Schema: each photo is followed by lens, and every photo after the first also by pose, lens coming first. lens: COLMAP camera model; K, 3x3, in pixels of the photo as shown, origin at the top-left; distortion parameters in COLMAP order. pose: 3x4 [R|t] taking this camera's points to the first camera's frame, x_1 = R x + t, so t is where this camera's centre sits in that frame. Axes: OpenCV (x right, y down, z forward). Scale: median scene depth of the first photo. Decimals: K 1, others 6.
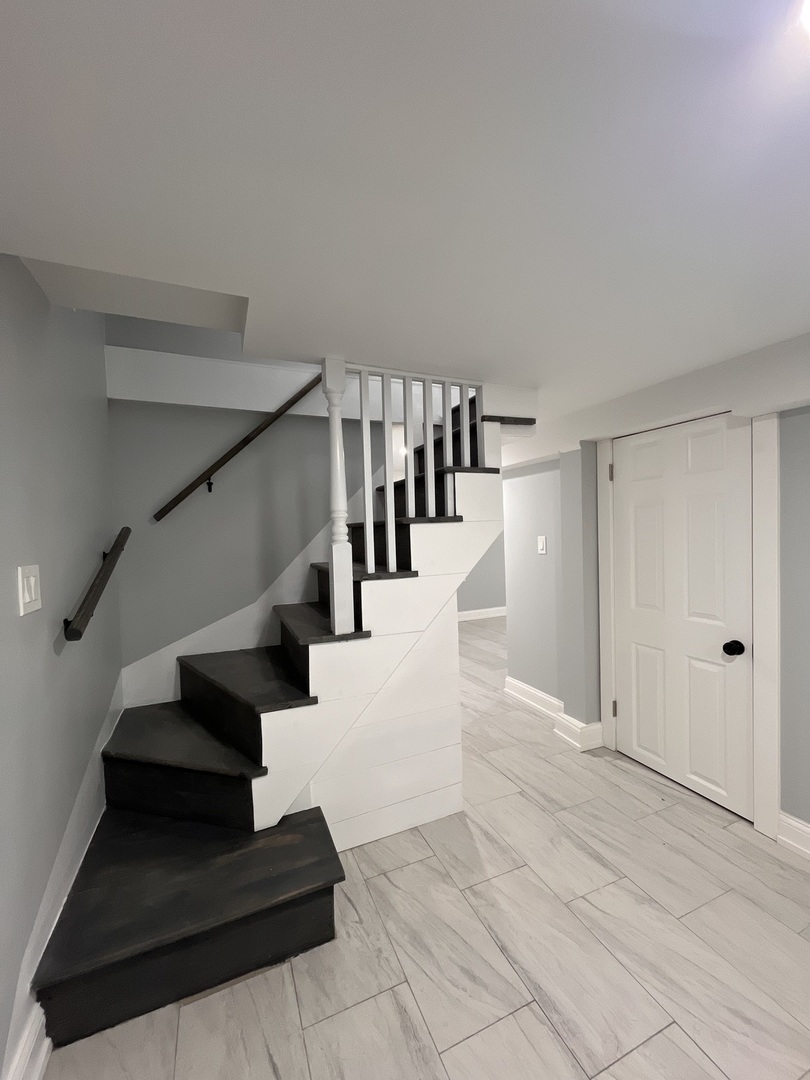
lens RADIAL K [[434.2, 0, 405.1], [0, 434.2, 539.7], [0, 0, 1]] dist [0.000286, -0.000960]
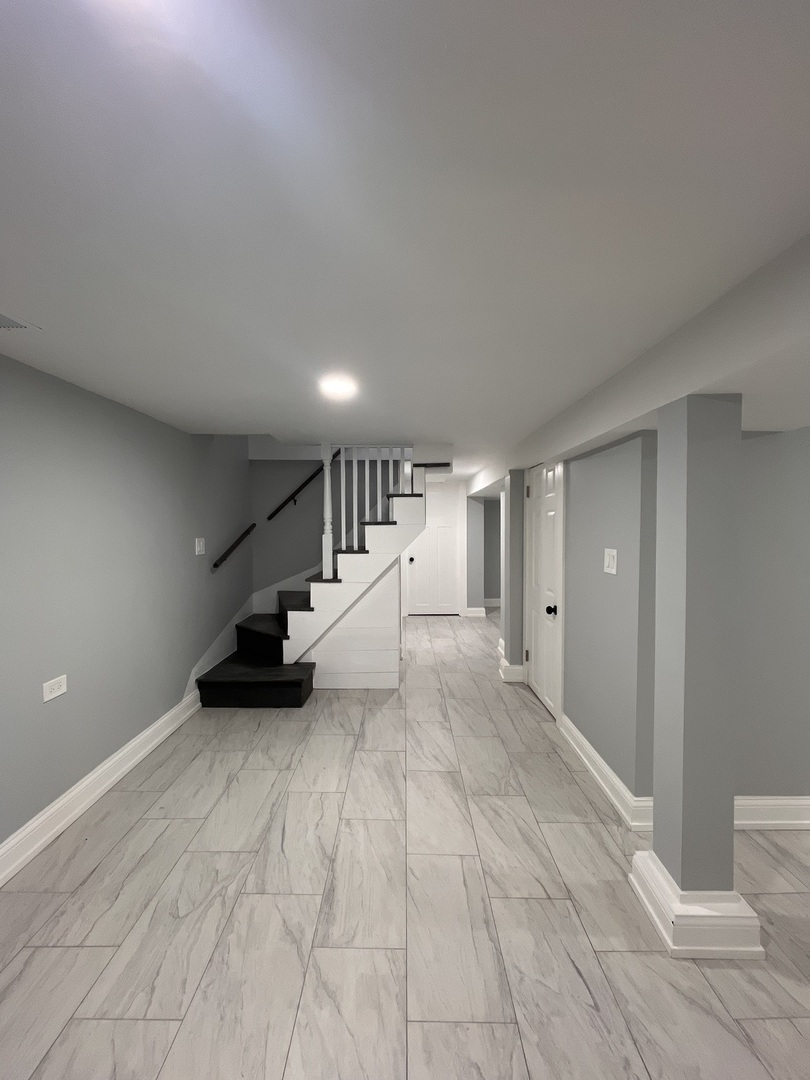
lens RADIAL K [[434.2, 0, 404.1], [0, 434.2, 537.2], [0, 0, 1]] dist [0.000286, -0.000960]
pose [[0.916152, 0.034778, -0.399320, 0.979567], [-0.030344, 0.999388, 0.017423, -0.023428], [0.399681, -0.003845, 0.916646, -0.704408]]
